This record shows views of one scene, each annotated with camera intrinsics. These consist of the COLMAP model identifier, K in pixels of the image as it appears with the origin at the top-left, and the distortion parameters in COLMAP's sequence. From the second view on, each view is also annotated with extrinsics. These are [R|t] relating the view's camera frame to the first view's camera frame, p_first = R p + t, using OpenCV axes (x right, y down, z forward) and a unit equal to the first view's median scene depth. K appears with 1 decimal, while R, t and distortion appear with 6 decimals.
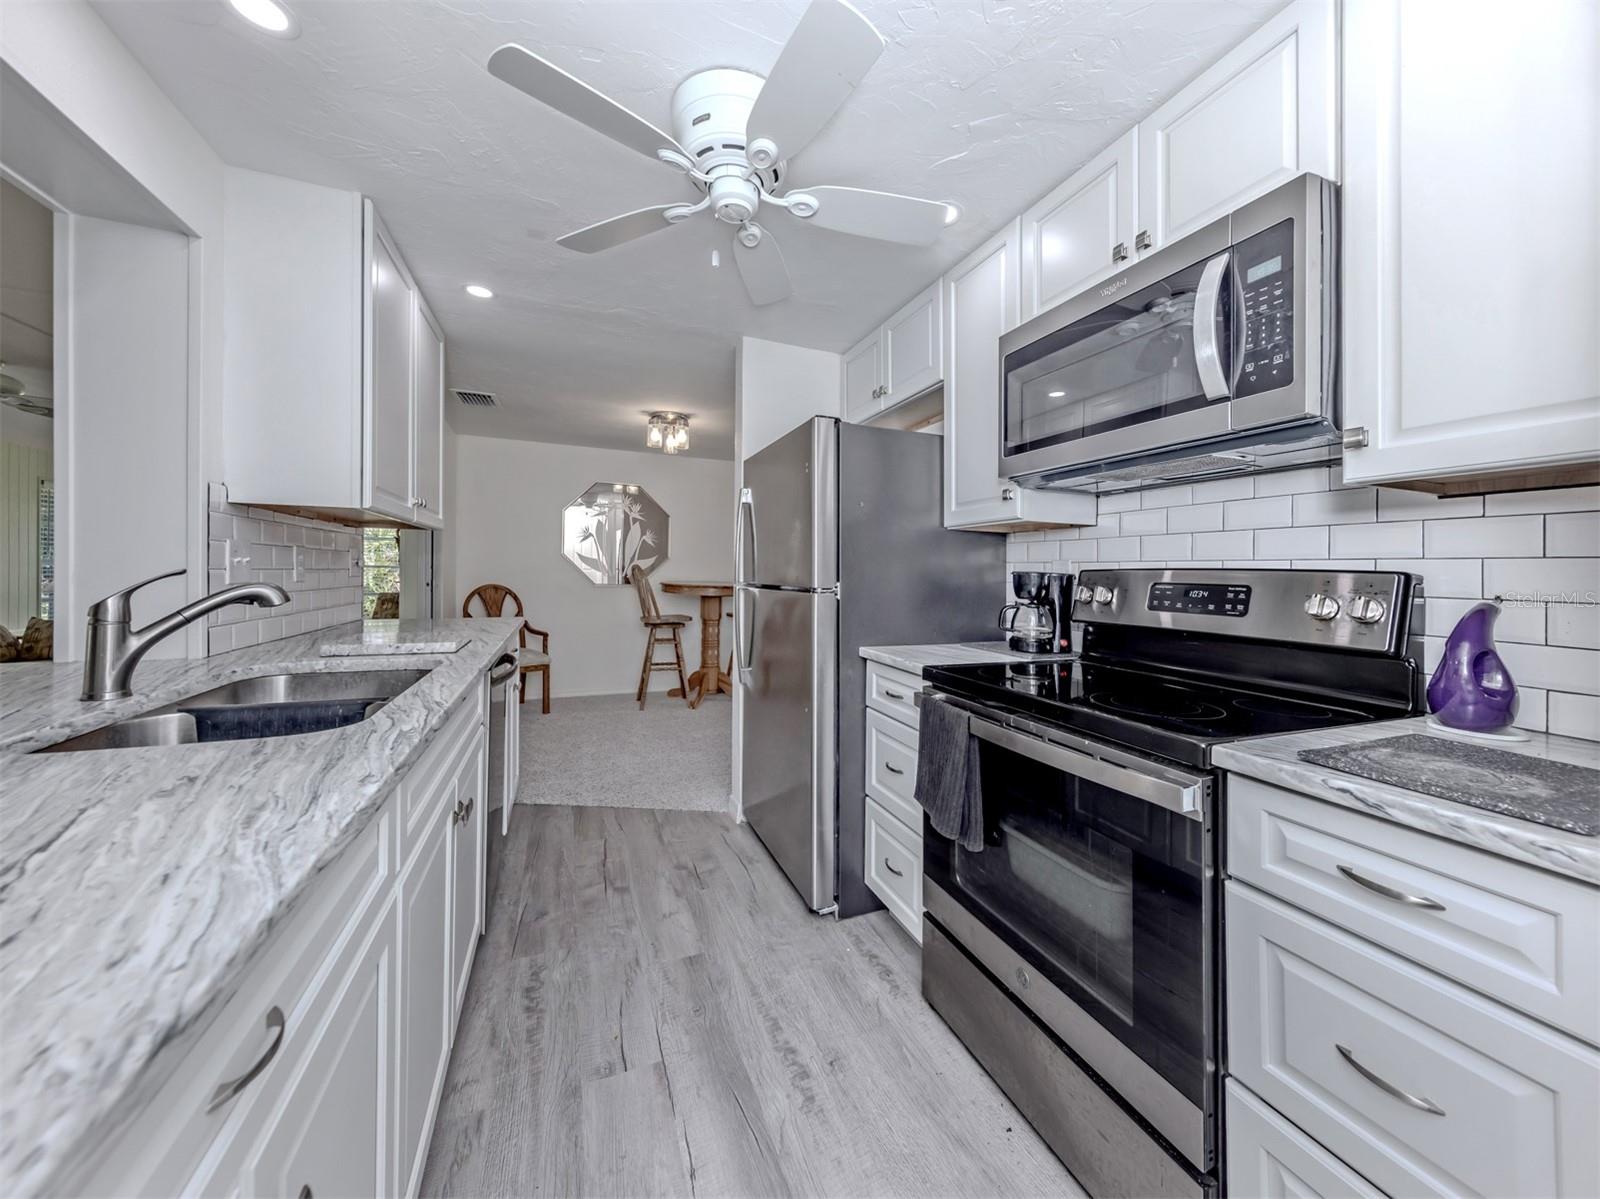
lens RADIAL K [[591.2, 0, 800.0], [0, 591.2, 599.5], [0, 0, 1]] dist [-0.000098, 0.000007]
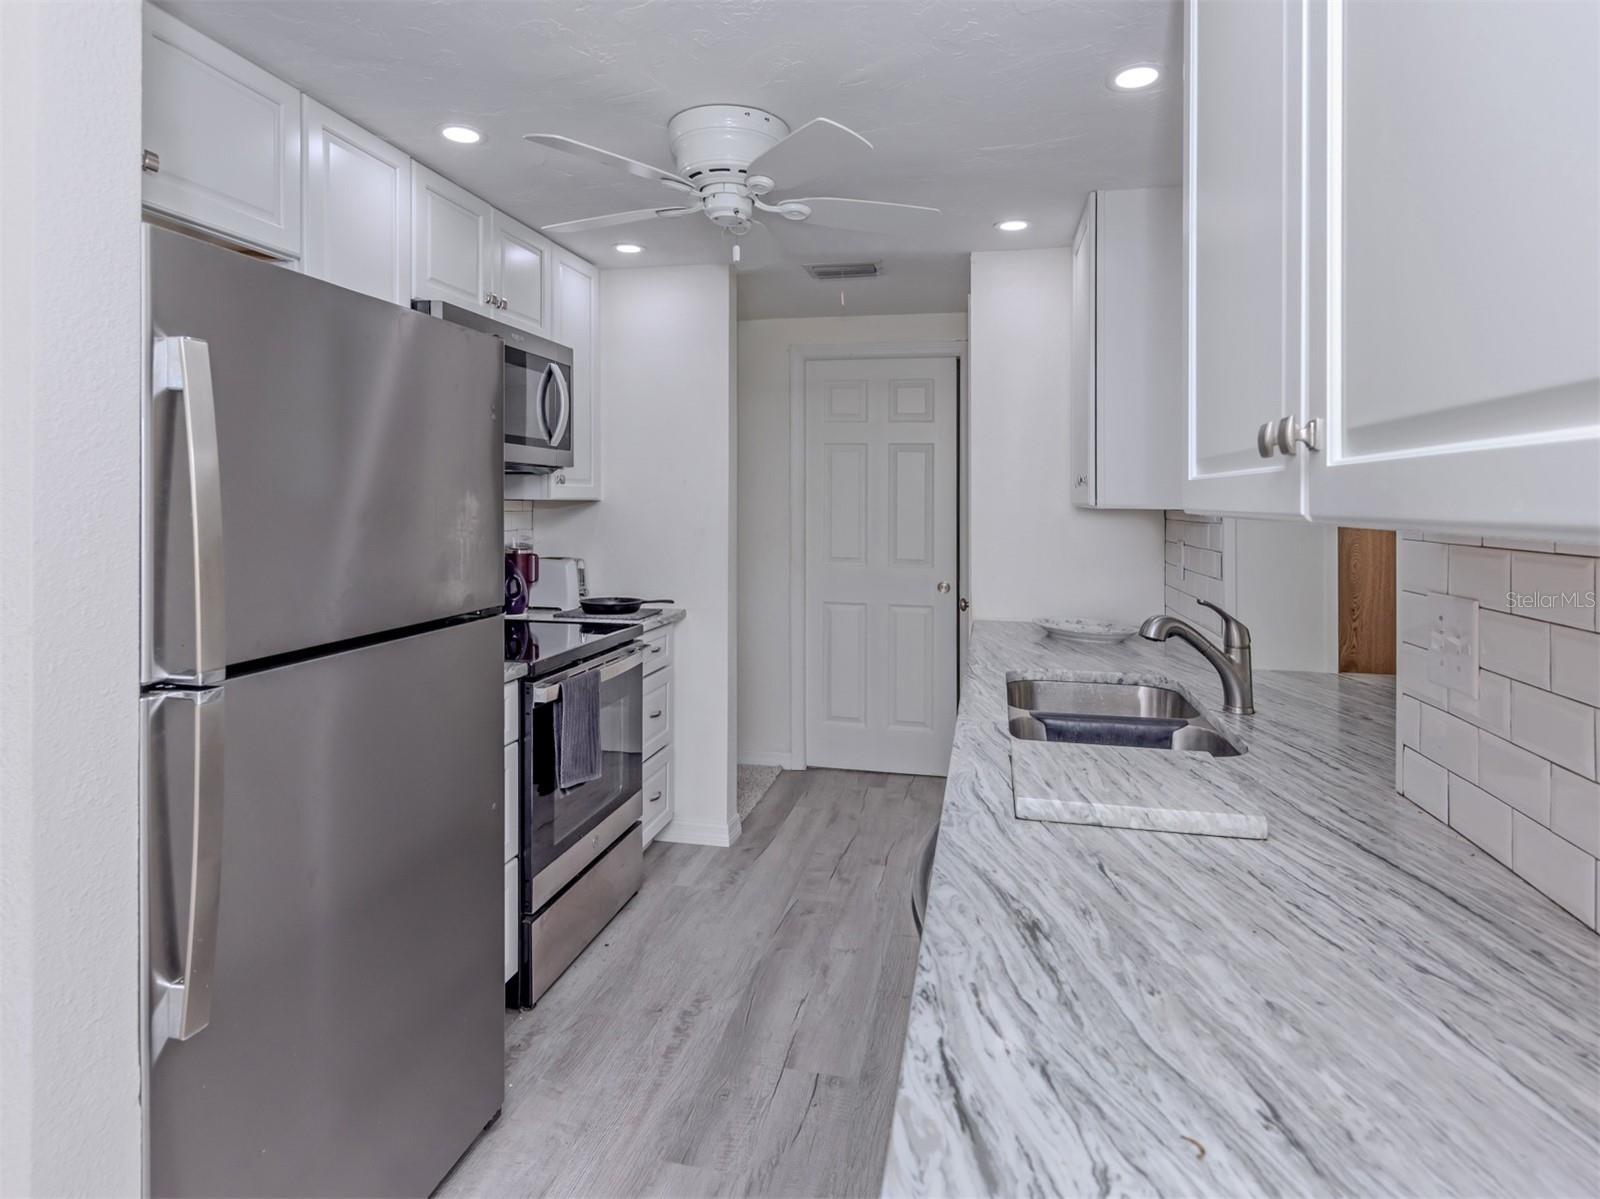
lens RADIAL K [[835.7, 0, 800.0], [0, 835.7, 599.5], [0, 0, 1]] dist [0.000086, -0.000012]
pose [[-0.827621, -0.095747, 0.553061, -0.918551], [-0.001400, 0.985692, 0.168550, -0.234830], [-0.561286, 0.138721, -0.815913, 1.935321]]
